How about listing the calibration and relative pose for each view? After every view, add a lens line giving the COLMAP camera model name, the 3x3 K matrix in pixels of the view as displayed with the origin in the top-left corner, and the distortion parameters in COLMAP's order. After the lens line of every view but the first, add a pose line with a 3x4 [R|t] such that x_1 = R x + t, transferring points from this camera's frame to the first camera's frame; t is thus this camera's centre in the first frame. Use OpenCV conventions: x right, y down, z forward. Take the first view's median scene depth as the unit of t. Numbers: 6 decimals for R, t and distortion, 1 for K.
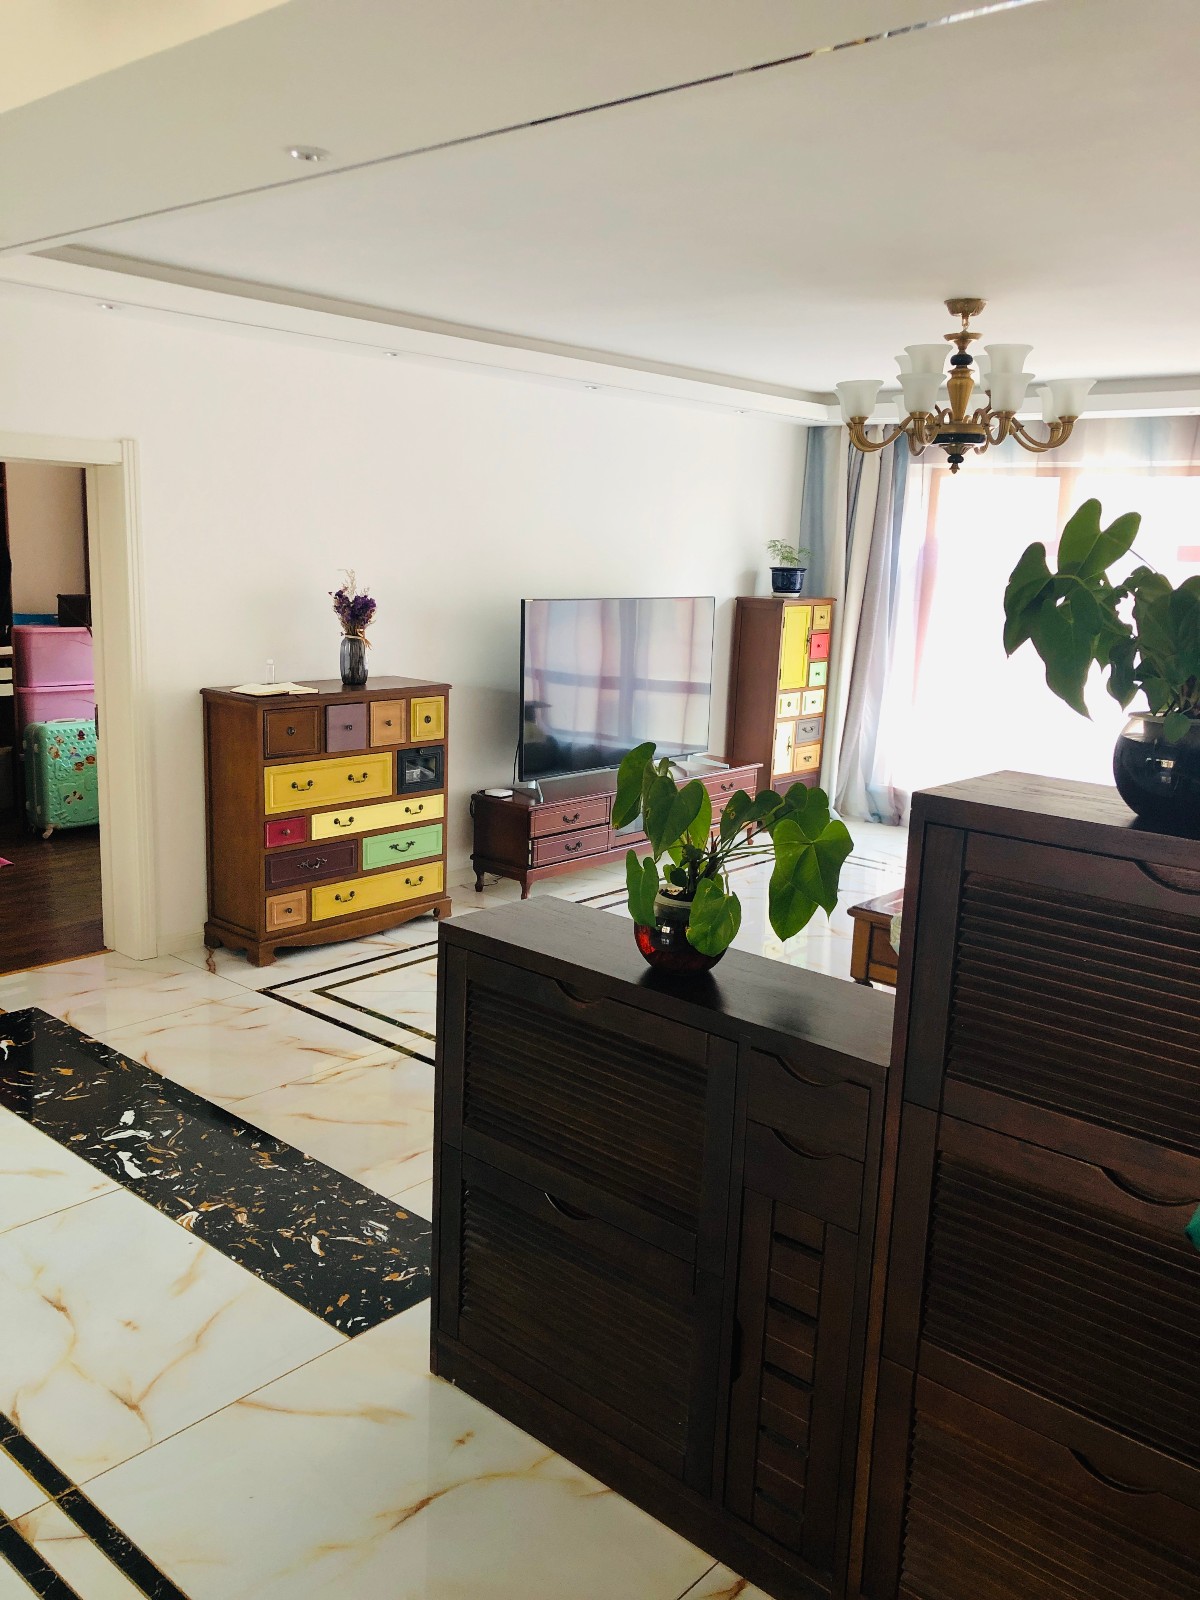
lens RADIAL K [[1307.9, 0, 592.4], [0, 1307.9, 809.4], [0, 0, 1]] dist [-0.009163, 0.012269]
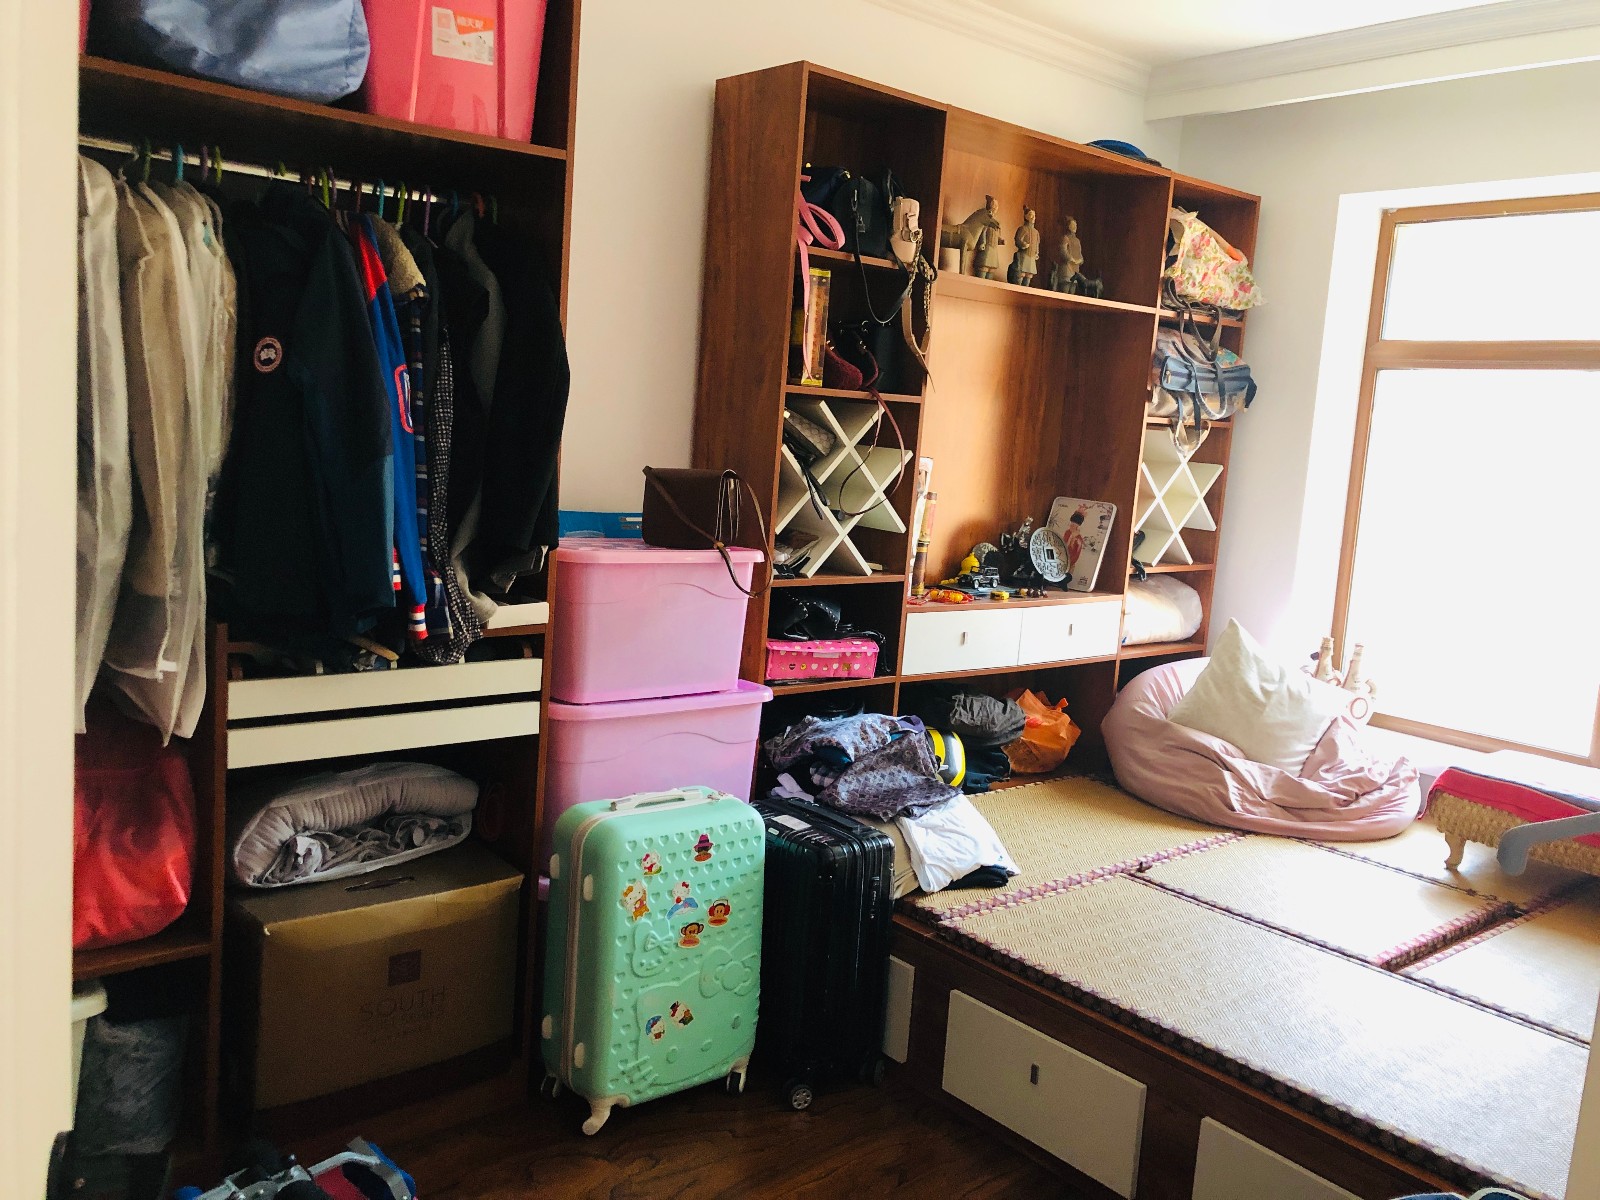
lens RADIAL K [[1307.9, 0, 800.1], [0, 1307.9, 599.6], [0, 0, 1]] dist [-0.009163, 0.012269]
pose [[0.987609, 0.055424, -0.146822, -0.267956], [-0.066582, 0.995165, -0.072201, -0.086614], [0.142110, 0.081082, 0.986524, 0.542256]]
